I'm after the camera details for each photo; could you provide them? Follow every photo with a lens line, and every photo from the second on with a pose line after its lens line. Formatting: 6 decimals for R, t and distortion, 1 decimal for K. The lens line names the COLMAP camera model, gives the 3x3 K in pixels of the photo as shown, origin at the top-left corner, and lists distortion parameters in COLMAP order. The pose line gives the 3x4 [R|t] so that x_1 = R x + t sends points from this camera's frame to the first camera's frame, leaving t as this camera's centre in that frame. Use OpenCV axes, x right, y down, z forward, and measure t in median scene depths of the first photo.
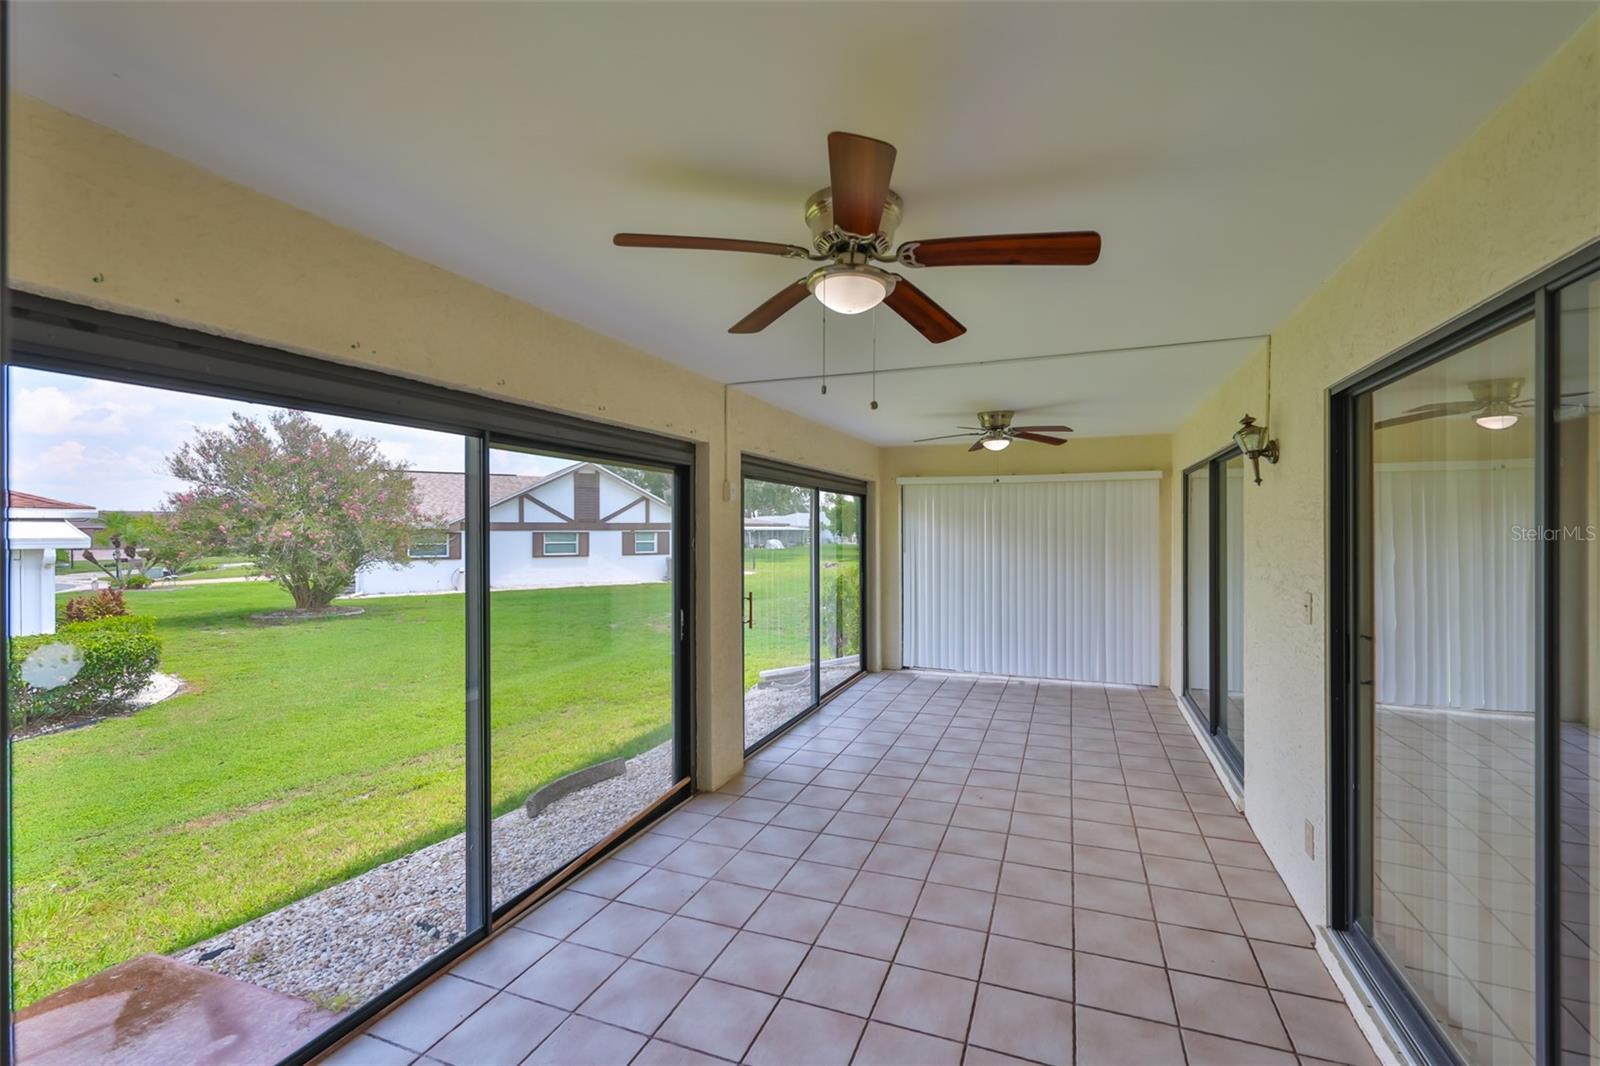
lens RADIAL K [[684.8, 0, 802.3], [0, 684.8, 534.3], [0, 0, 1]] dist [-0.008242, 0.000275]
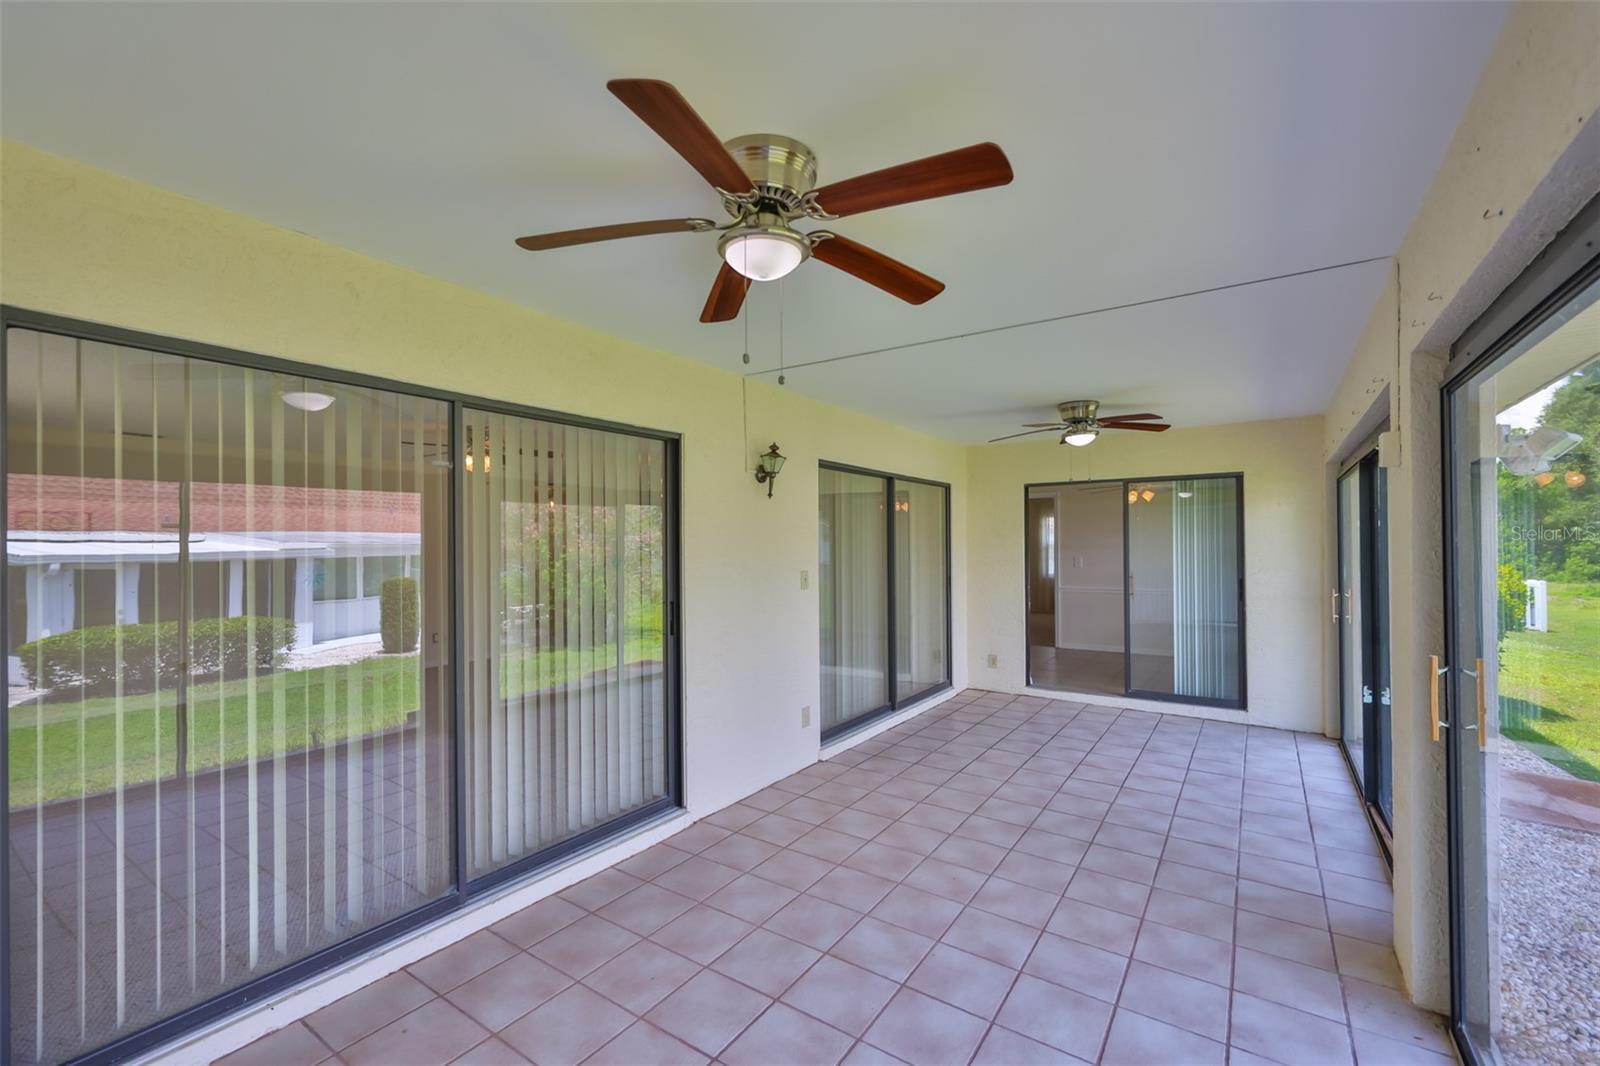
lens RADIAL K [[684.8, 0, 797.4], [0, 684.8, 538.7], [0, 0, 1]] dist [-0.008242, 0.000275]
pose [[-0.976990, 0.017057, 0.212603, 0.284162], [0.015499, 0.999839, -0.008991, 0.014745], [-0.212723, -0.005489, -0.977097, 1.904294]]
